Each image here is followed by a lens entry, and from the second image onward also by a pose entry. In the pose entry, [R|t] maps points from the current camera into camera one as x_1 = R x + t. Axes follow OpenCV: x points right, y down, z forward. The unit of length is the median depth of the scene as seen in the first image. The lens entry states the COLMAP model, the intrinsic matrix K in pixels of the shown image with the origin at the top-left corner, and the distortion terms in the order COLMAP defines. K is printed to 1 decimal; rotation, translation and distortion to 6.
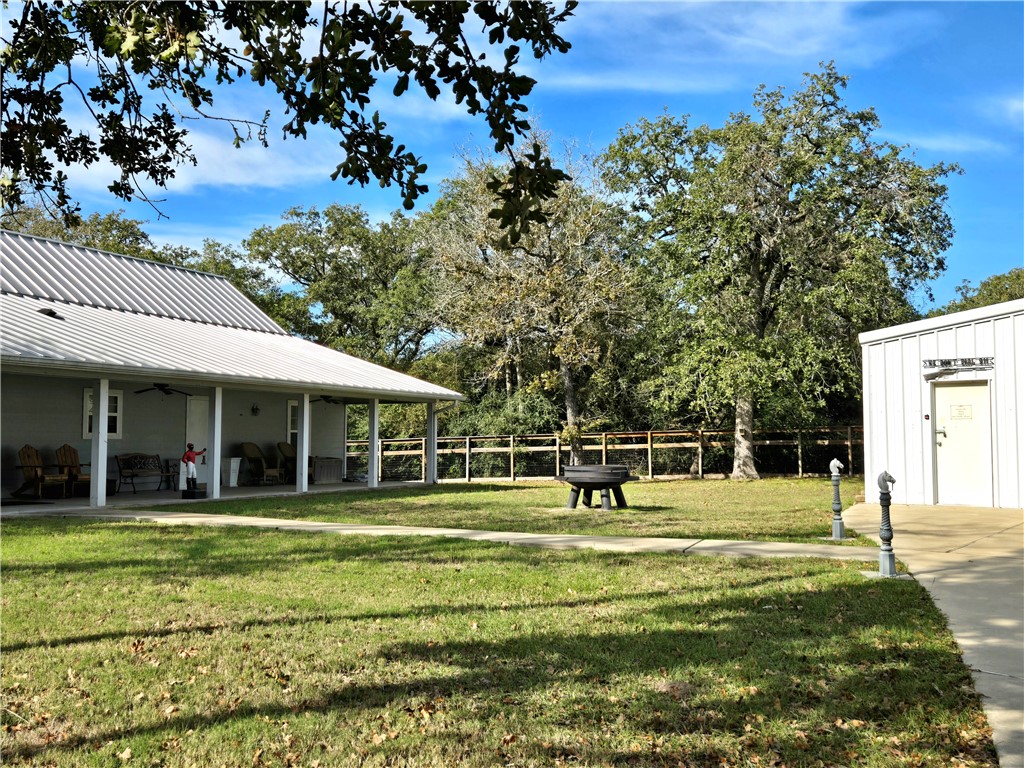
lens RADIAL K [[1054.0, 0, 516.6], [0, 1054.0, 382.0], [0, 0, 1]] dist [0.077124, -0.117870]
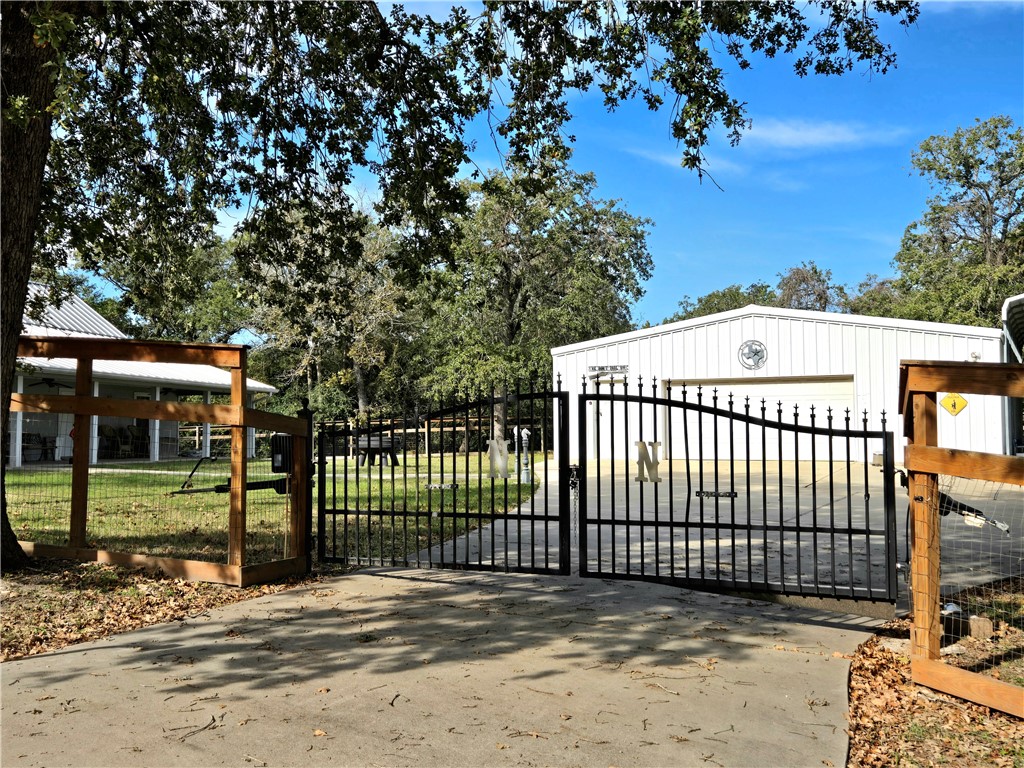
lens RADIAL K [[1054.0, 0, 516.6], [0, 1054.0, 382.0], [0, 0, 1]] dist [0.077124, -0.117870]
pose [[0.981209, 0.004171, 0.192902, -0.015317], [-0.005204, 0.999975, 0.004845, -0.003812], [-0.192877, -0.005757, 0.981206, -0.391691]]
